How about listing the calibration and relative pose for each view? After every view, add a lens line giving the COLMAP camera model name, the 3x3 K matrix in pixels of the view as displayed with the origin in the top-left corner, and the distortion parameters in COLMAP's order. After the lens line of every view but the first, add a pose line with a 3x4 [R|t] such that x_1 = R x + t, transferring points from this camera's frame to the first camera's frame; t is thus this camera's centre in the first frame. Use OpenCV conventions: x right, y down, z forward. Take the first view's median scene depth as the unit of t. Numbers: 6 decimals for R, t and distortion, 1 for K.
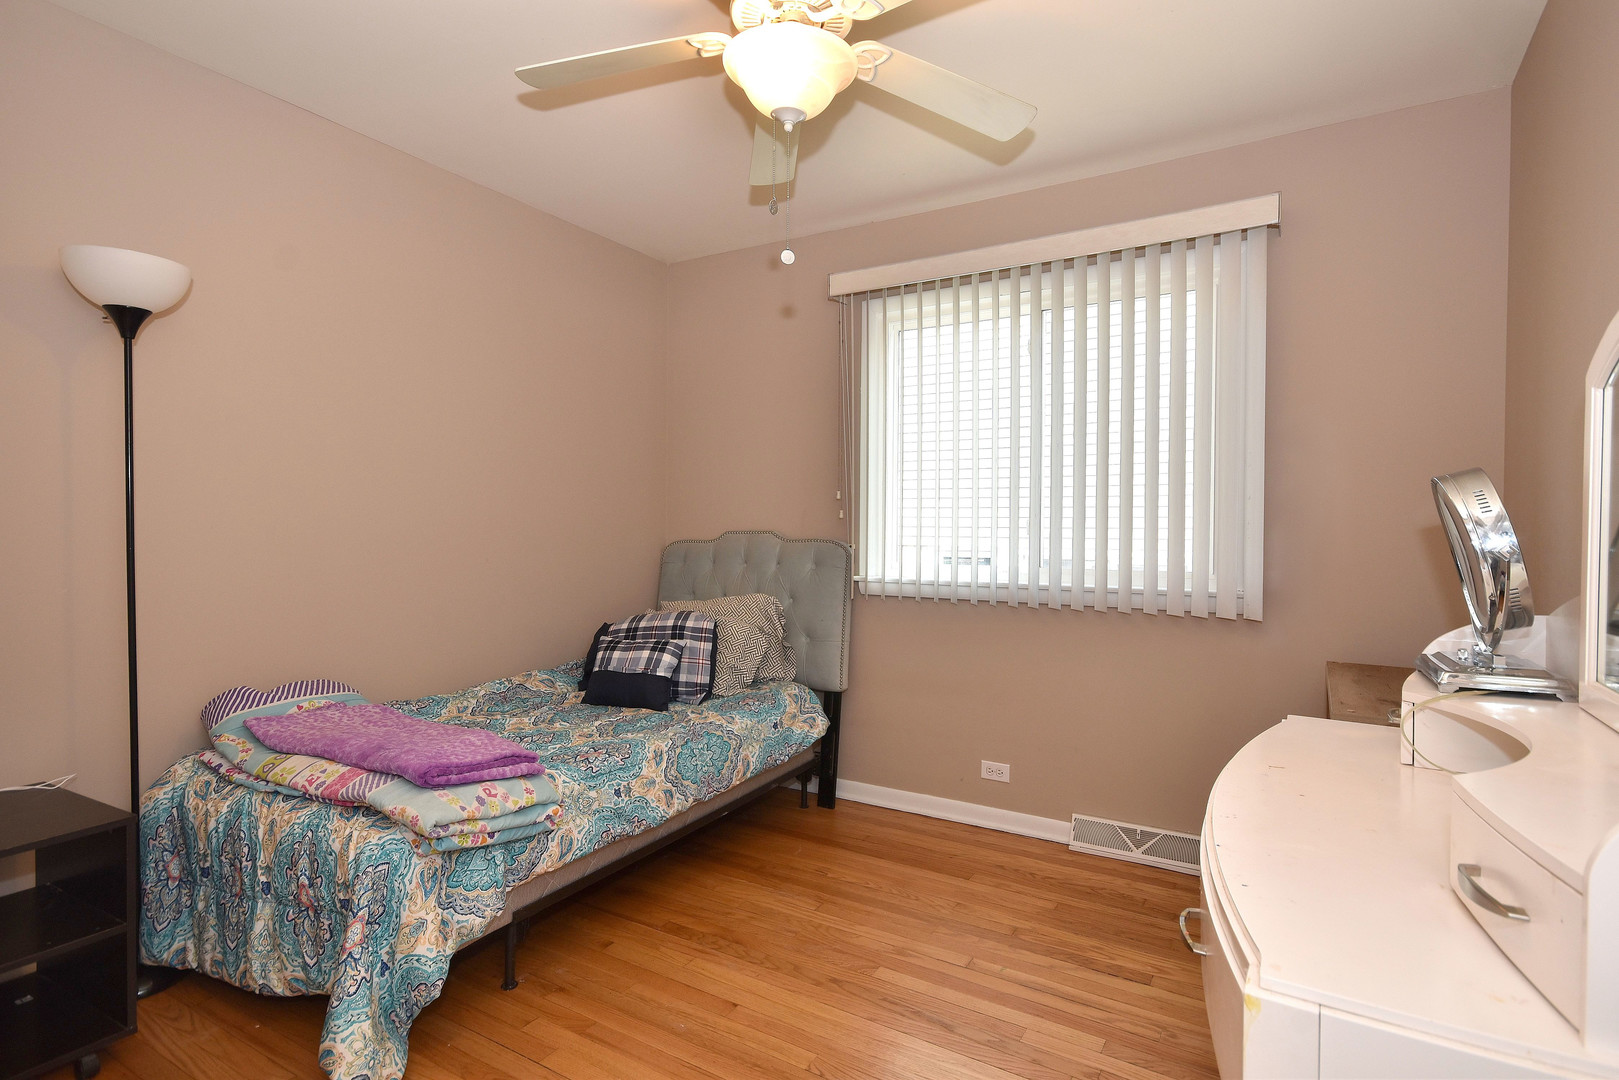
lens RADIAL K [[802.8, 0, 812.4], [0, 802.8, 532.7], [0, 0, 1]] dist [0.005285, 0.000818]
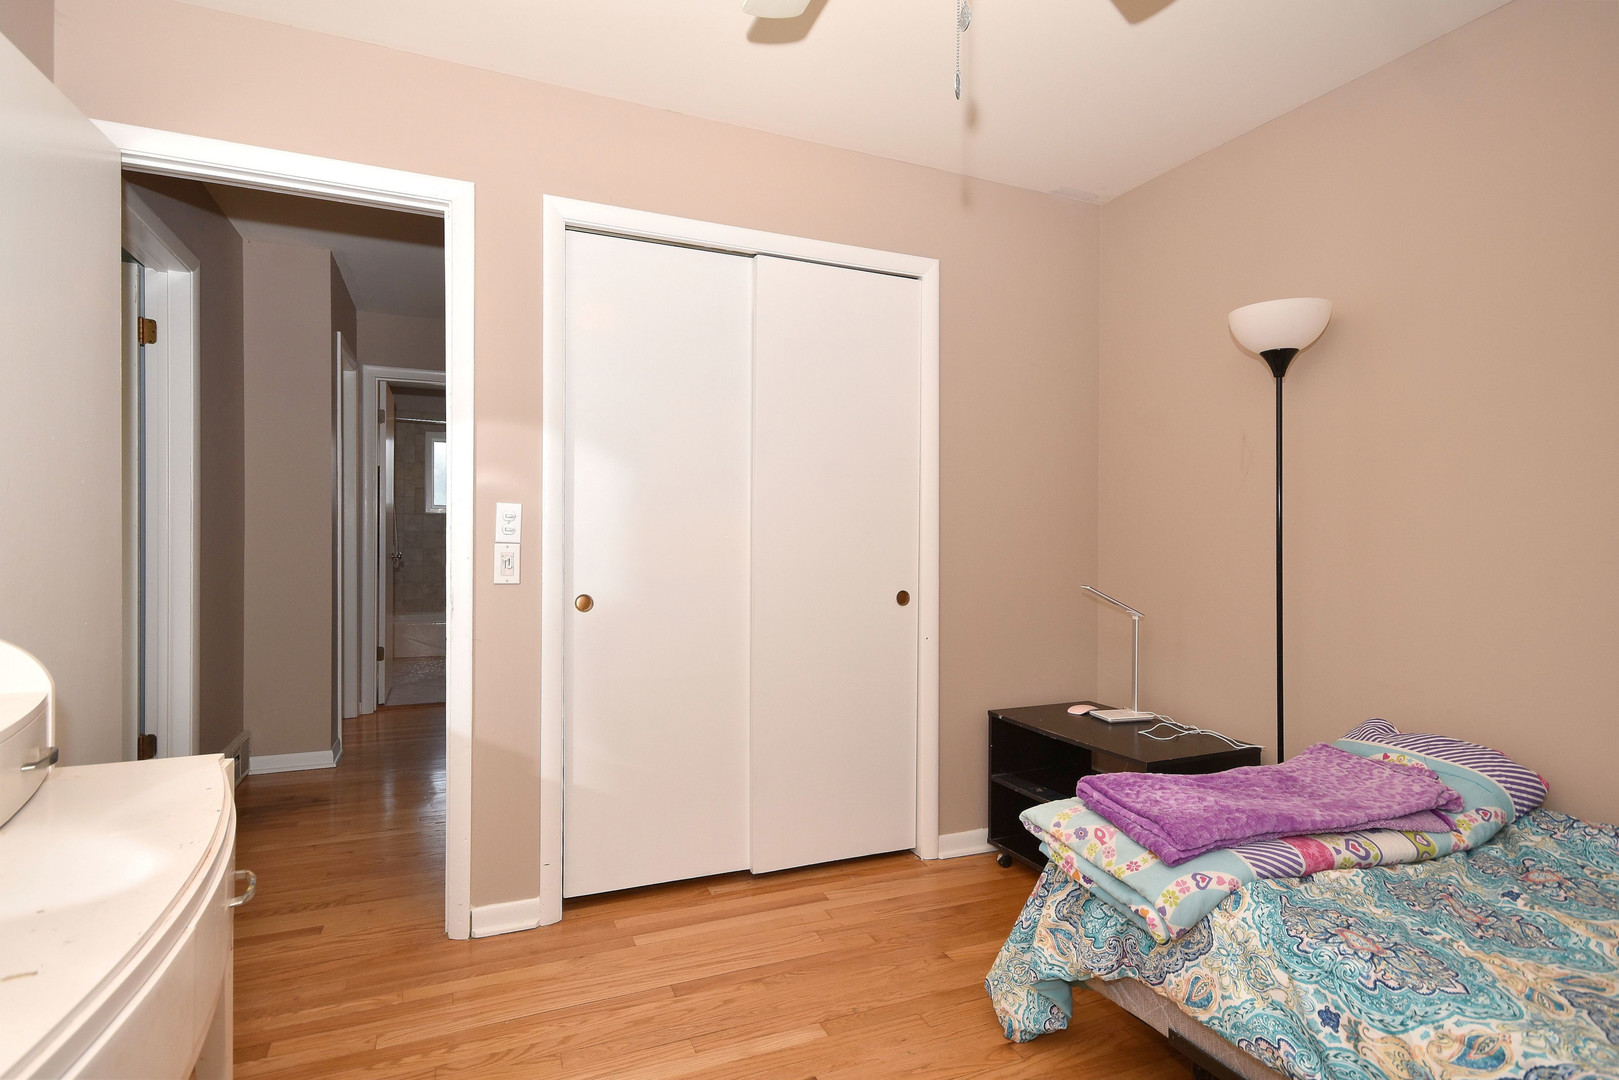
lens RADIAL K [[802.8, 0, 812.4], [0, 802.8, 532.7], [0, 0, 1]] dist [0.005285, 0.000818]
pose [[-0.548108, -0.009326, -0.836356, 0.465062], [-0.028224, 0.999575, 0.007350, -0.009980], [0.835931, 0.027634, -0.548138, 1.076015]]
